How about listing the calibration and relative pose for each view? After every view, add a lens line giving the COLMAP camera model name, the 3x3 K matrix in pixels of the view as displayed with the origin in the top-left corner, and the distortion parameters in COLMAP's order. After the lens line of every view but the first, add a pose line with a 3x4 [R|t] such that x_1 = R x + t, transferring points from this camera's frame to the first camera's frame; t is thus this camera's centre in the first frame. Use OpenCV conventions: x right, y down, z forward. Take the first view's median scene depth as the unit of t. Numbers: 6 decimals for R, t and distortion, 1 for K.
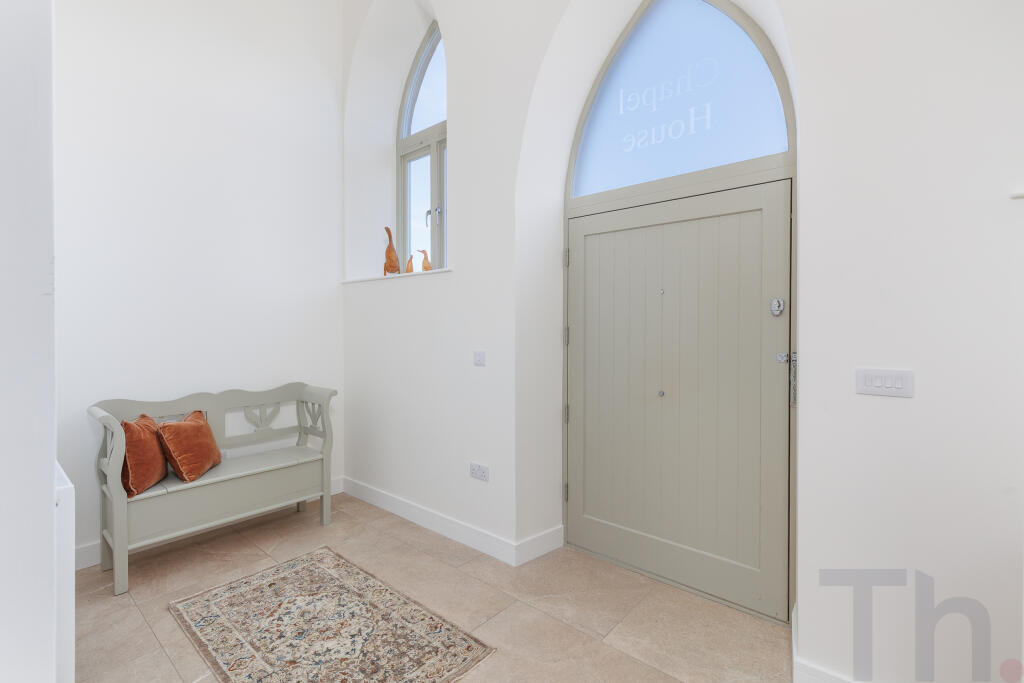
lens RADIAL K [[469.7, 0, 530.2], [0, 469.7, 325.7], [0, 0, 1]] dist [0.001233, 0.000259]
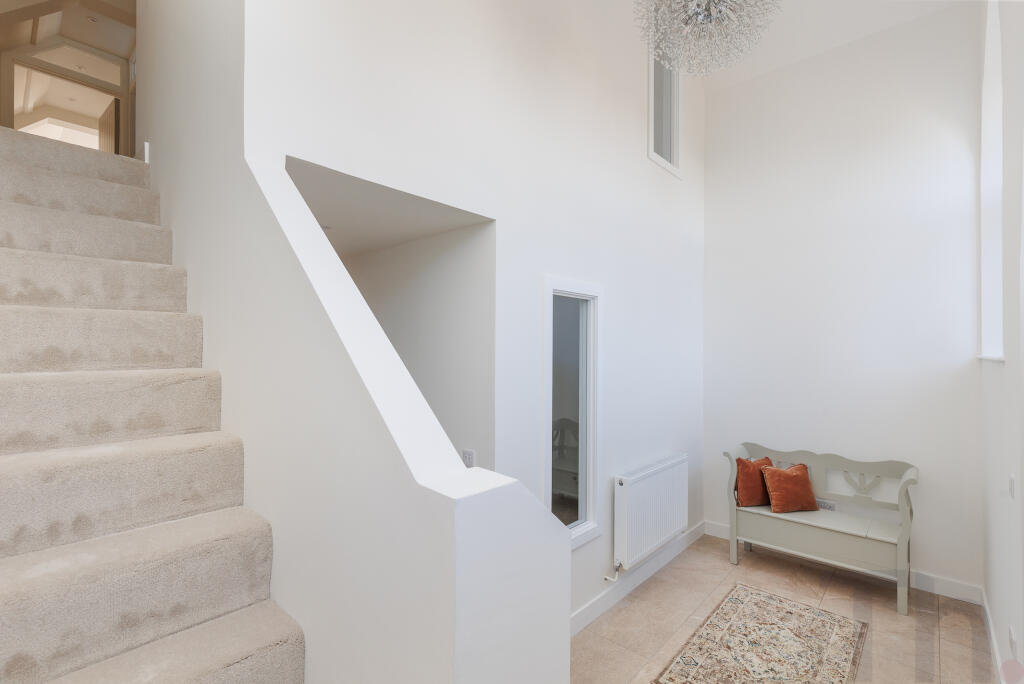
lens RADIAL K [[469.7, 0, 512.4], [0, 469.7, 344.4], [0, 0, 1]] dist [0.001233, 0.000259]
pose [[-0.038495, -0.006840, -0.999235, 0.751213], [-0.010403, 0.999925, -0.006444, -0.159996], [0.999205, 0.010147, -0.038563, 0.285617]]
